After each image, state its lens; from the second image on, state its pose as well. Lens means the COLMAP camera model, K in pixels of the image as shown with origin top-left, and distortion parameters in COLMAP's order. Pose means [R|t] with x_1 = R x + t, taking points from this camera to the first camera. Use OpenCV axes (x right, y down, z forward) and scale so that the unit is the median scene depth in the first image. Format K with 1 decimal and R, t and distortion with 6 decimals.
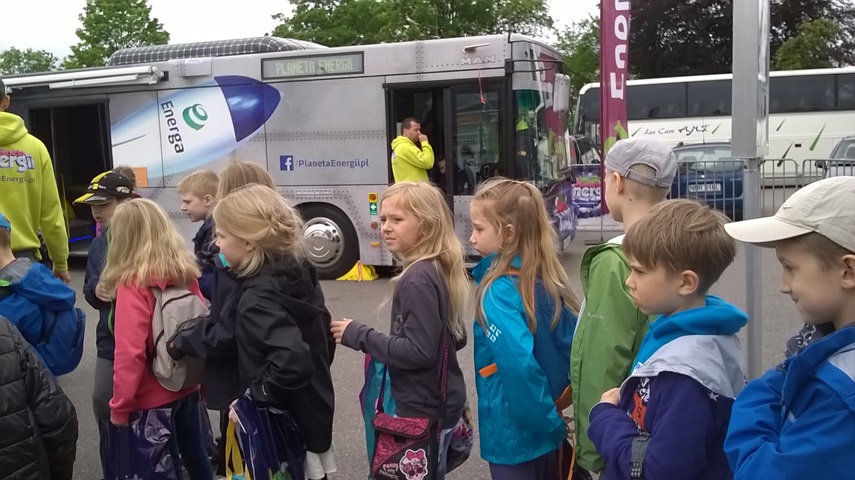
lens RADIAL K [[763.4, 0, 427.5], [0, 763.4, 240.0], [0, 0, 1]] dist [0.066106, -0.228507]
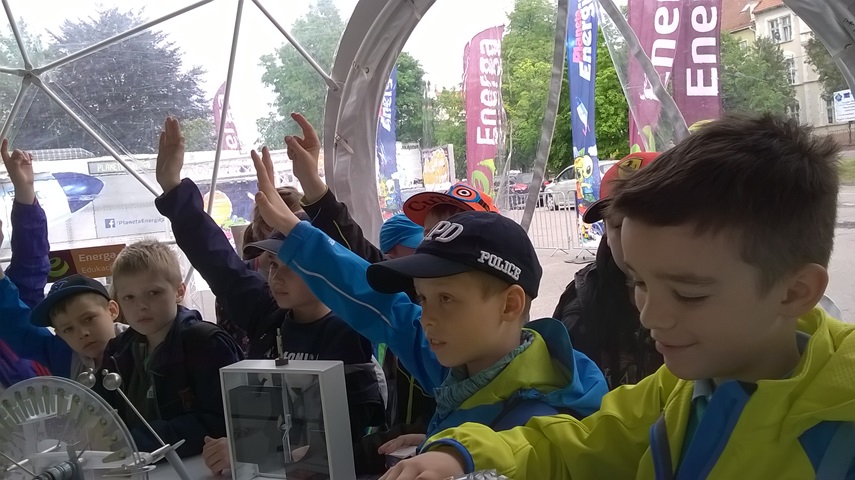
lens RADIAL K [[743.4, 0, 430.2], [0, 743.4, 244.7], [0, 0, 1]] dist [0.047860, -0.164920]
pose [[0.638827, -0.087039, 0.764411, -0.945153], [0.156936, 0.987431, -0.018720, 0.080793], [-0.753174, 0.131922, 0.644458, -0.537522]]
